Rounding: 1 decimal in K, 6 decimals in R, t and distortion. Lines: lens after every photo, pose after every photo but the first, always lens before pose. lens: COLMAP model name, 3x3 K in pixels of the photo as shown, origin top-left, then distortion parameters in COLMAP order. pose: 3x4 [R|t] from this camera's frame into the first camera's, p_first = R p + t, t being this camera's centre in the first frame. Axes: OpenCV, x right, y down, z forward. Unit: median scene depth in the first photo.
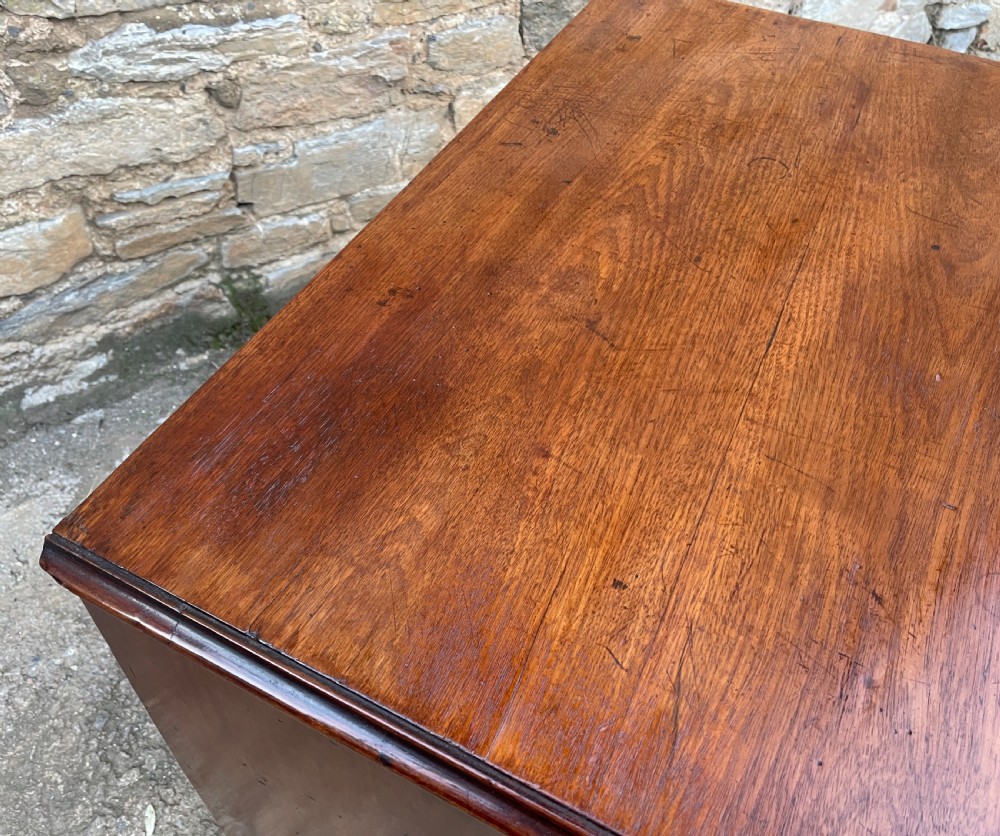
lens RADIAL K [[884.3, 0, 452.0], [0, 884.3, 388.0], [0, 0, 1]] dist [0.073649, -0.107664]
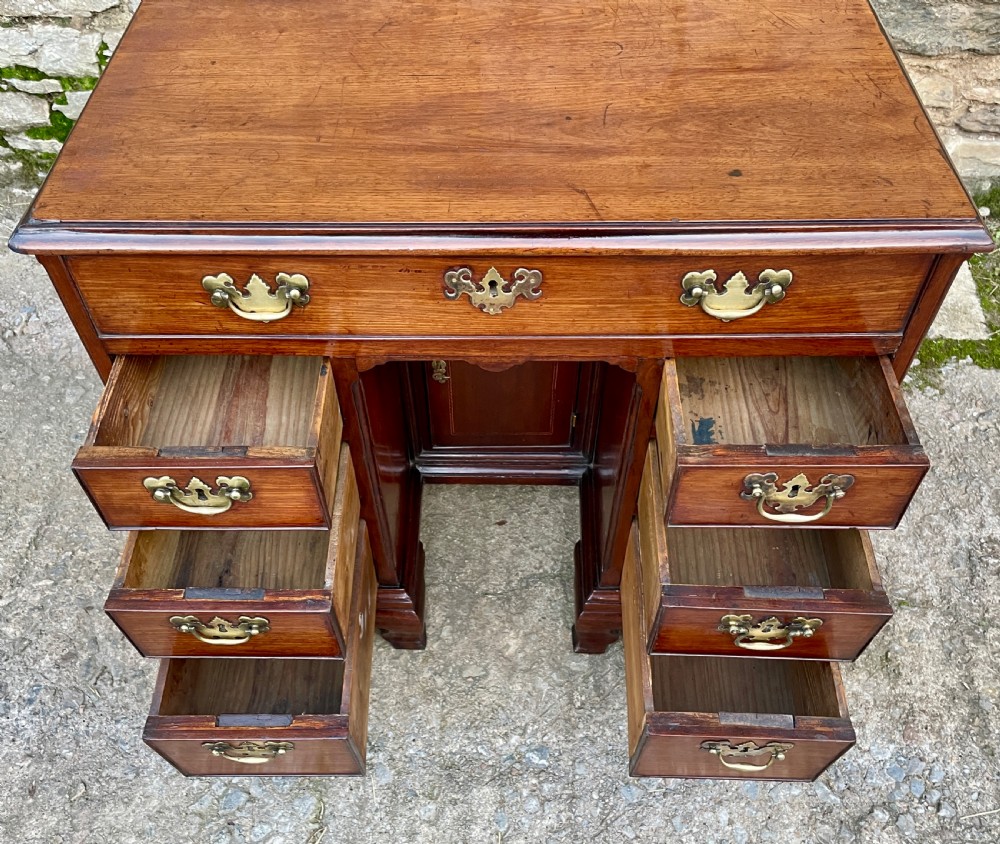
lens RADIAL K [[908.3, 0, 485.2], [0, 908.3, 447.1], [0, 0, 1]] dist [0.033158, 0.000000]
pose [[0.440532, 0.687006, -0.577888, 0.857215], [-0.632463, 0.694349, 0.343321, -0.108451], [0.637120, 0.214249, 0.740389, 0.000116]]
